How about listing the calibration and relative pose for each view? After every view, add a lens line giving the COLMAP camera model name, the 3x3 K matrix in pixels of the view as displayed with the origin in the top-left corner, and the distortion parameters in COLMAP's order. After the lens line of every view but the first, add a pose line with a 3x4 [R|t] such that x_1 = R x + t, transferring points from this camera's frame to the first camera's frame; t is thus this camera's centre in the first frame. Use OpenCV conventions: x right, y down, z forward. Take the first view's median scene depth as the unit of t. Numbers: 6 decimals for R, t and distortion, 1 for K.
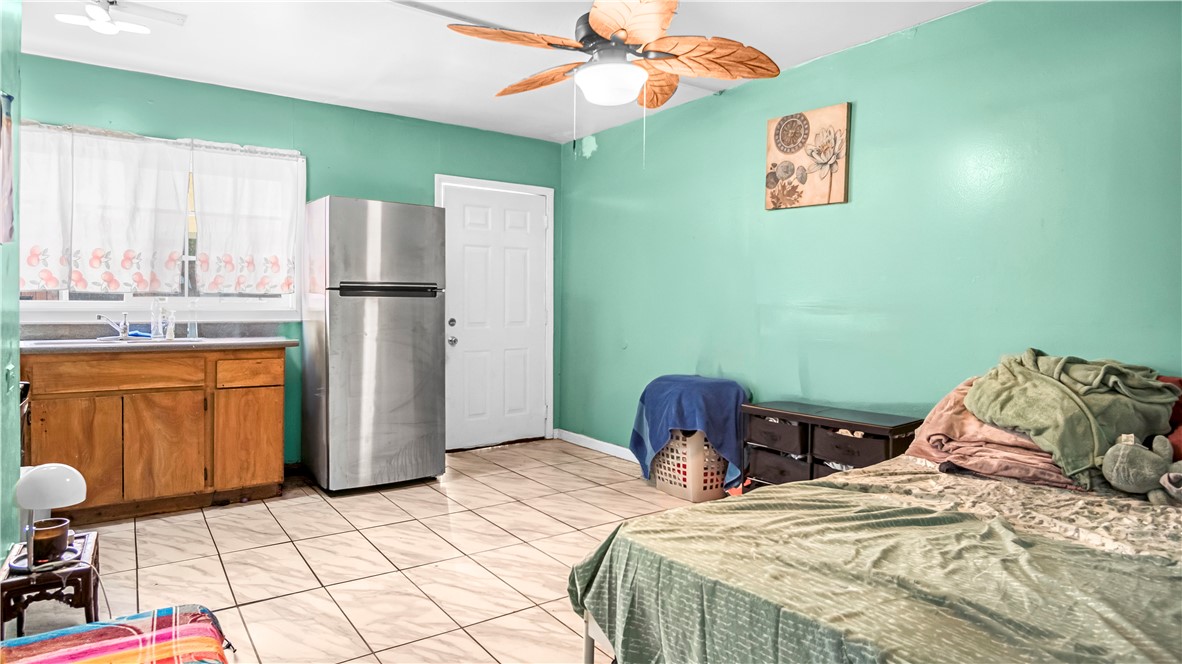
lens RADIAL K [[670.8, 0, 592.0], [0, 670.8, 330.6], [0, 0, 1]] dist [-0.021893, 0.001401]
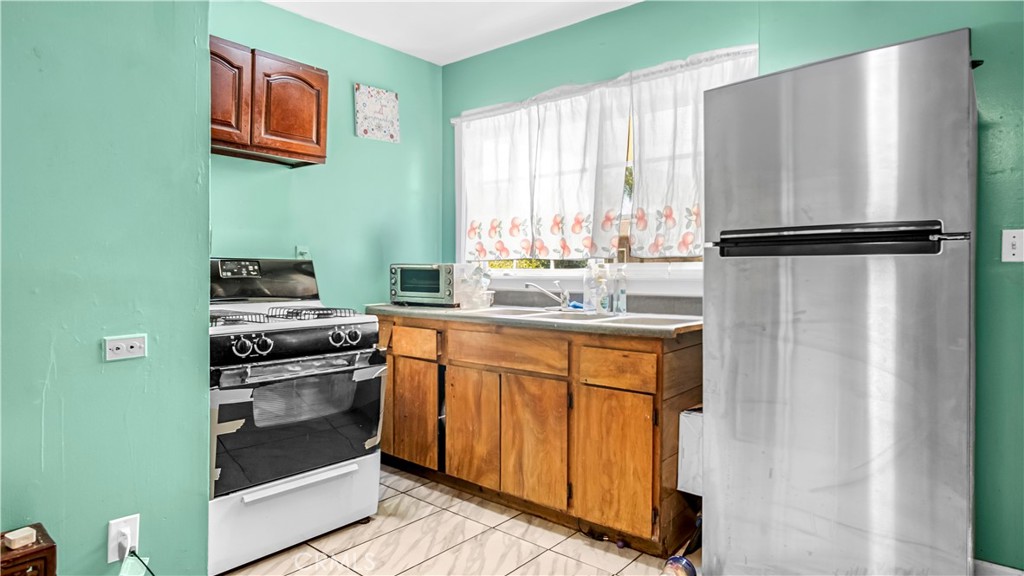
lens RADIAL K [[581.2, 0, 499.1], [0, 581.2, 264.4], [0, 0, 1]] dist [-0.021893, 0.001401]
pose [[0.241023, -0.015778, -0.970391, 0.056705], [-0.032811, 0.999164, -0.024395, -0.028068], [0.969965, 0.037719, 0.240304, 0.730625]]
